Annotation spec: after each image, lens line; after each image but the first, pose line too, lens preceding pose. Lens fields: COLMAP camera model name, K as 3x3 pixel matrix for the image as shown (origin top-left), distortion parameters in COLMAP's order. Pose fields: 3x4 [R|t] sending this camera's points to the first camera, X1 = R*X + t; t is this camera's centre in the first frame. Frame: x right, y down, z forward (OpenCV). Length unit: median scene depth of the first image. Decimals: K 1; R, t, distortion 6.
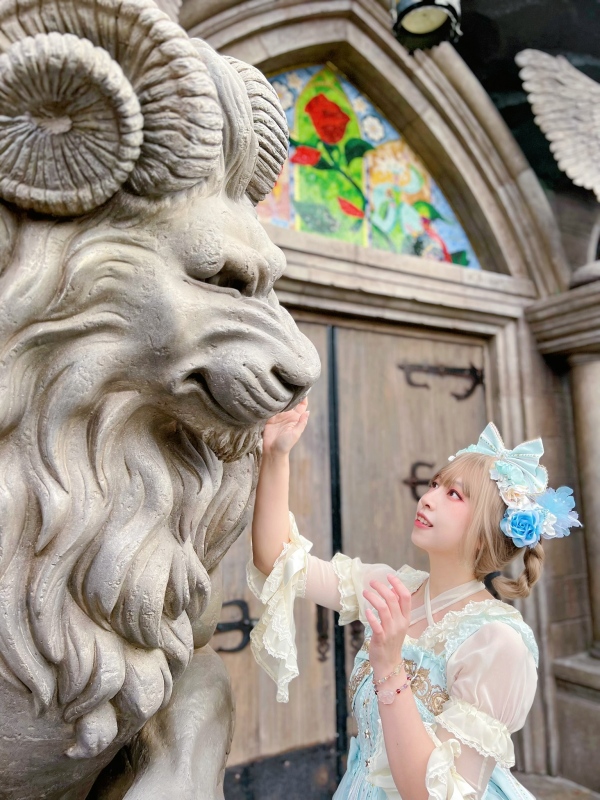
lens RADIAL K [[611.6, 0, 299.4], [0, 611.6, 408.2], [0, 0, 1]] dist [0.002297, -0.009365]
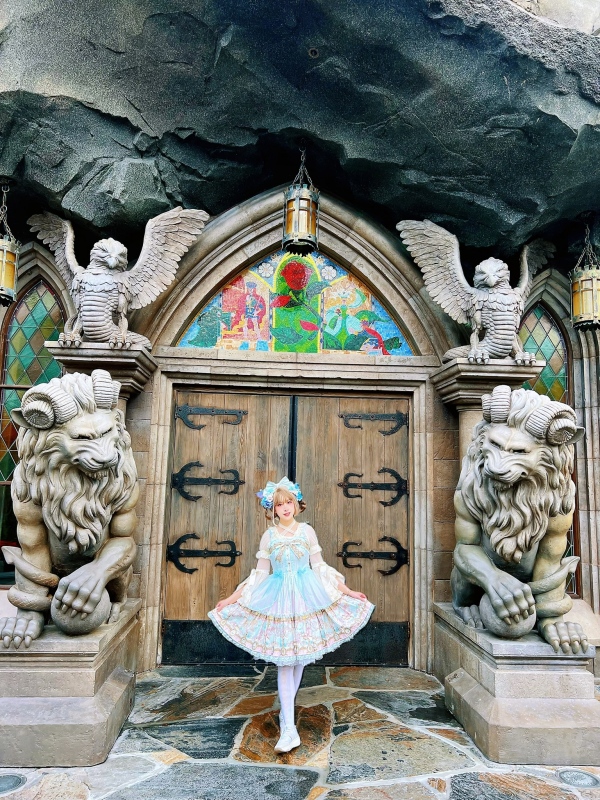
lens RADIAL K [[611.6, 0, 301.6], [0, 611.6, 395.2], [0, 0, 1]] dist [0.002297, -0.009365]
pose [[0.892792, -0.023934, -0.449833, 0.842448], [0.022882, 0.999708, -0.007777, -0.117136], [0.449887, -0.003349, 0.893079, -0.560010]]
